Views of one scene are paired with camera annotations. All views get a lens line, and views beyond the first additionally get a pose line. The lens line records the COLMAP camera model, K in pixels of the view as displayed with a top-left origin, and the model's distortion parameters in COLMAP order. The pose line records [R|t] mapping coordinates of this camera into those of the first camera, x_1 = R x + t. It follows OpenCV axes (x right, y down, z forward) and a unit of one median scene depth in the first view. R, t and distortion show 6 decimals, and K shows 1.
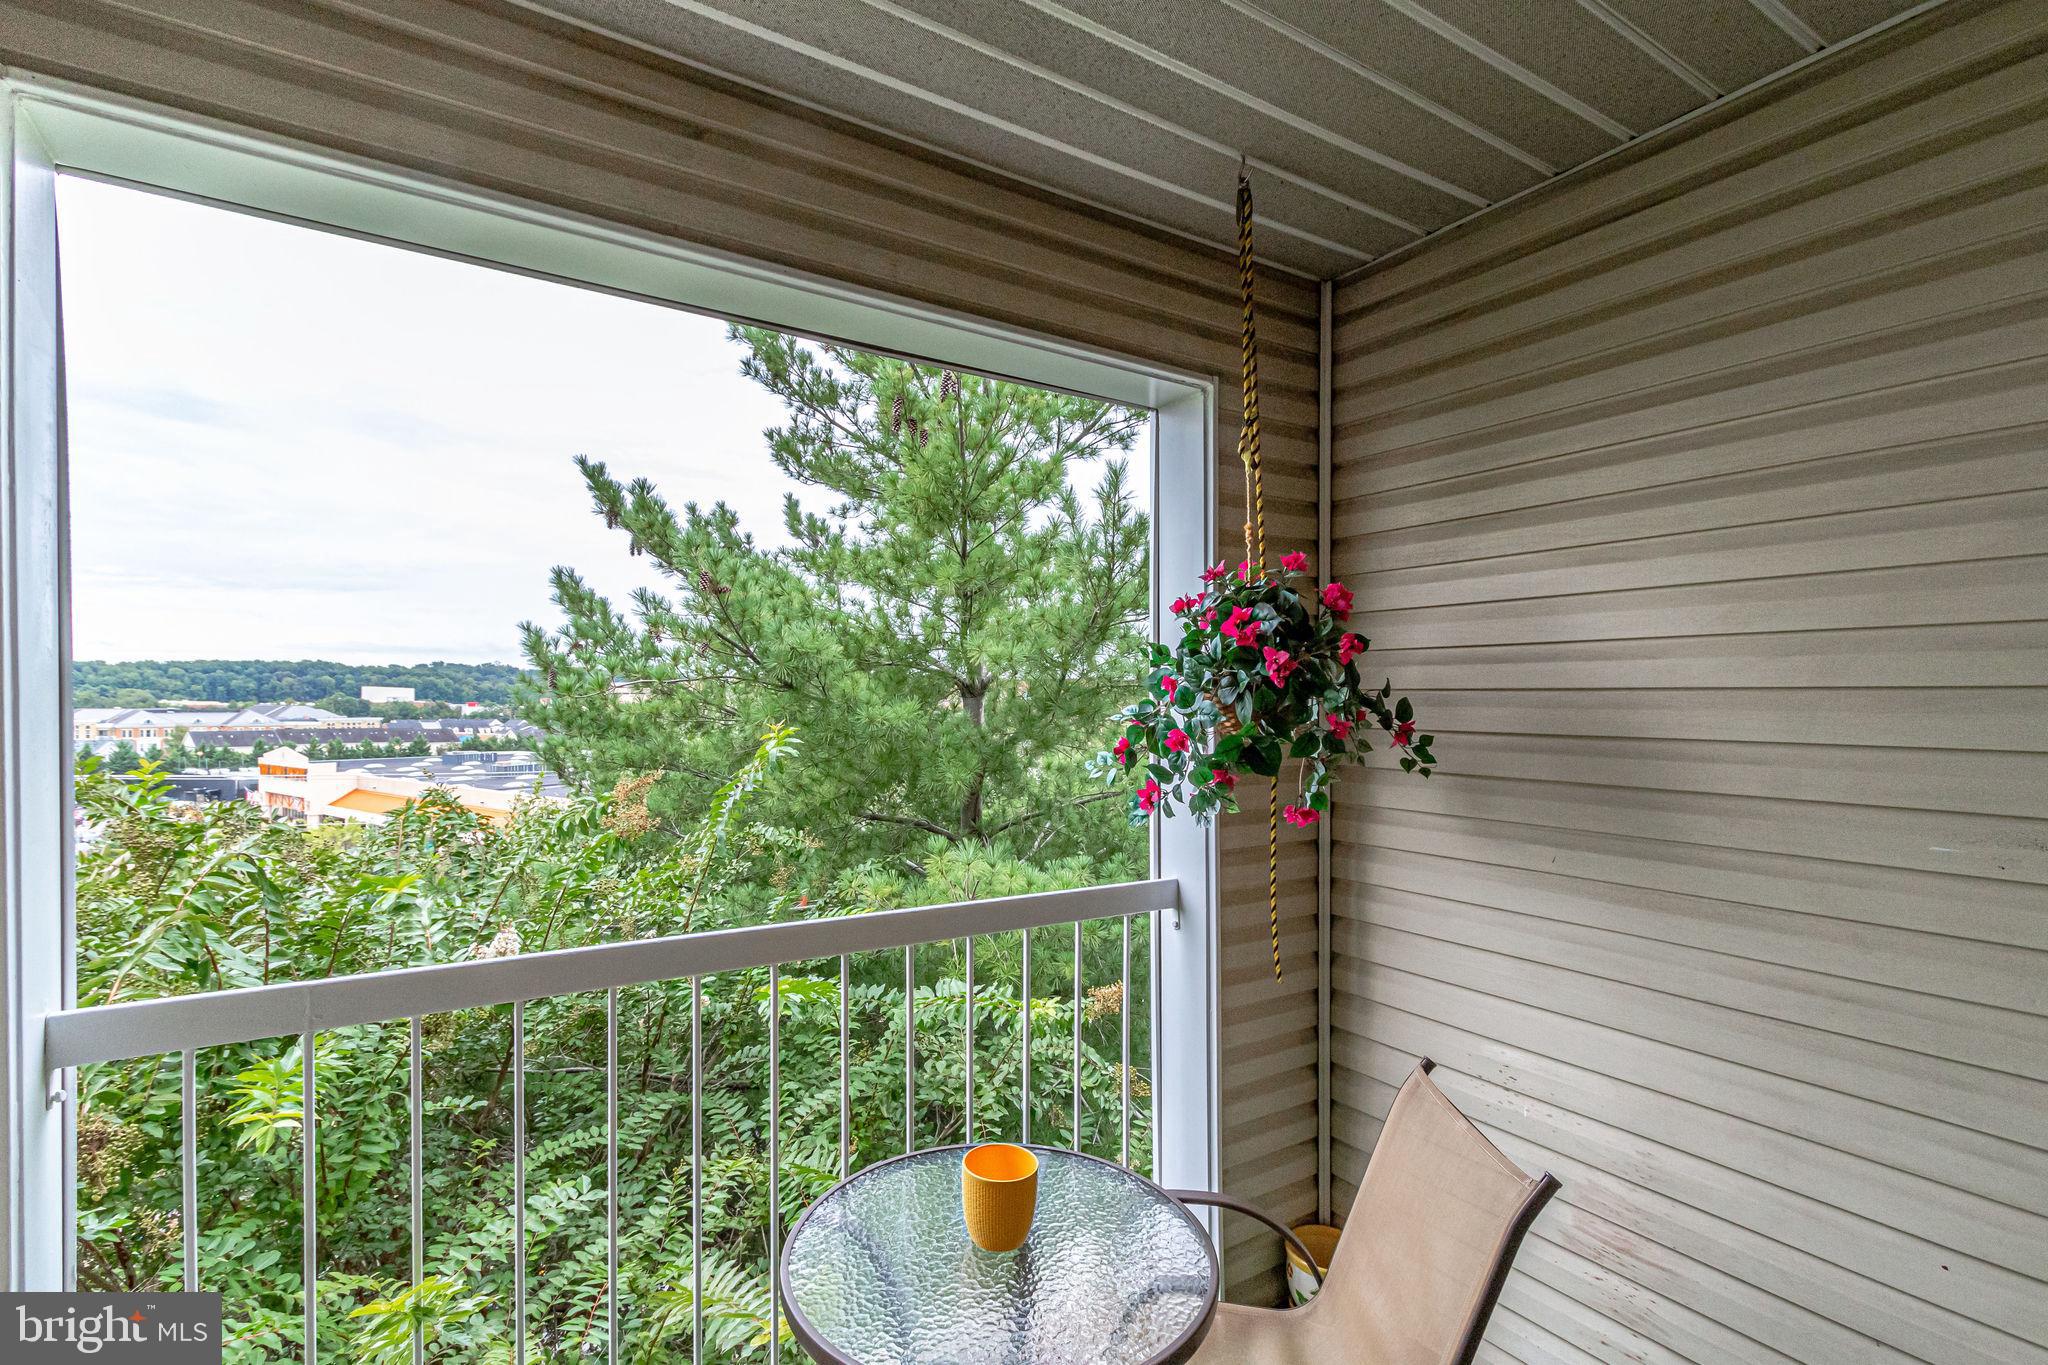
lens RADIAL K [[937.8, 0, 1028.9], [0, 937.8, 702.4], [0, 0, 1]] dist [0.005862, -0.000829]
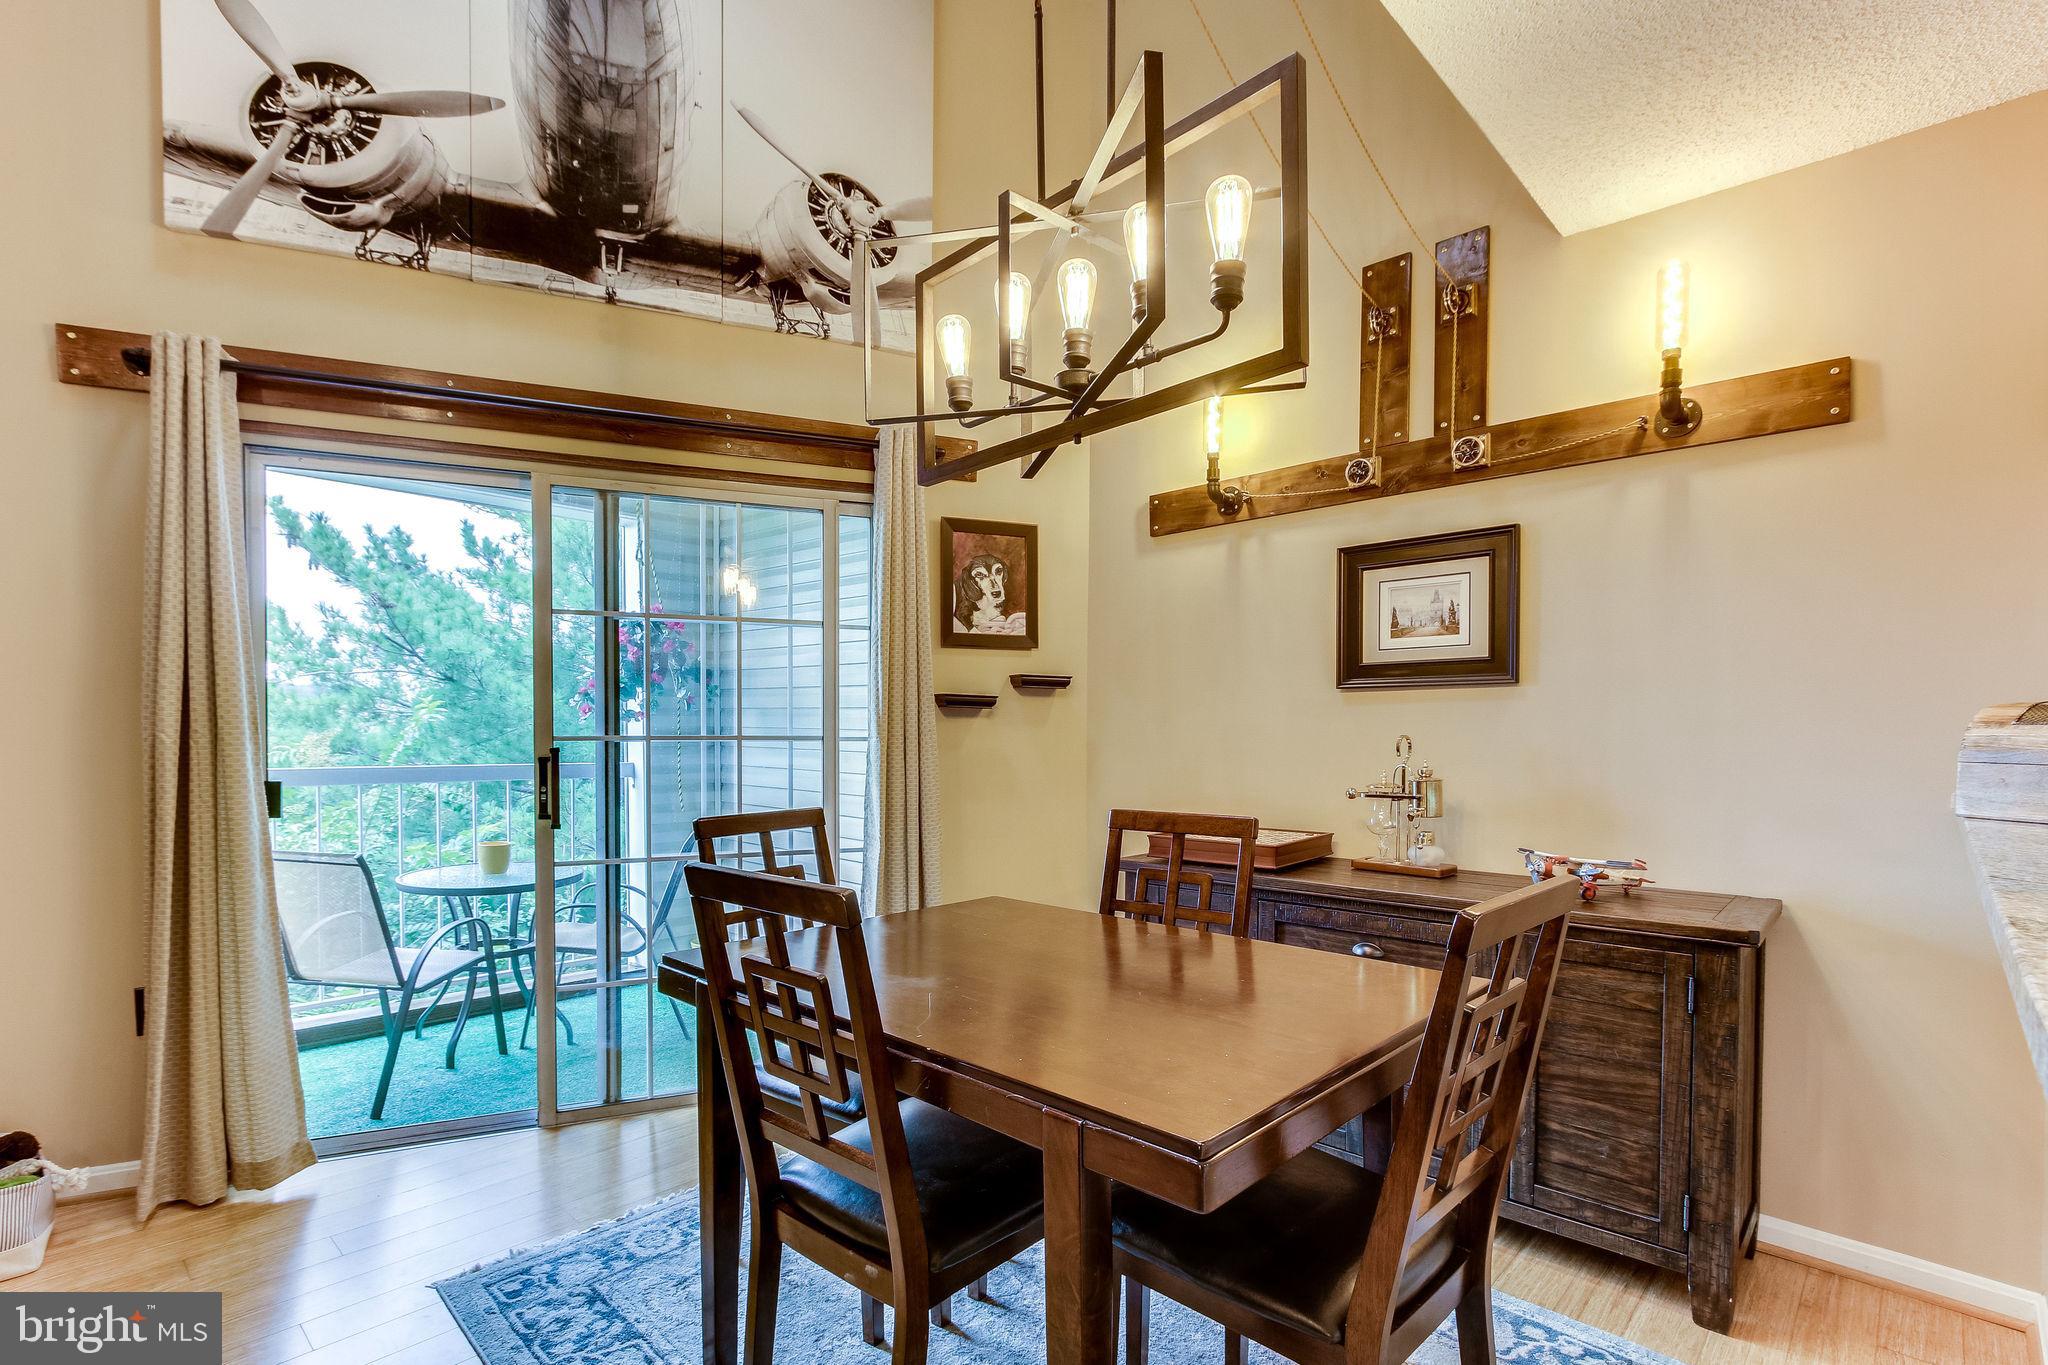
lens RADIAL K [[948.0, 0, 1008.5], [0, 948.0, 741.8], [0, 0, 1]] dist [0.002895, 0.001082]
pose [[0.971265, -0.000283, 0.238002, 0.167884], [-0.004231, 0.999821, 0.018456, 0.037696], [-0.237965, -0.018933, 0.971089, -0.429139]]
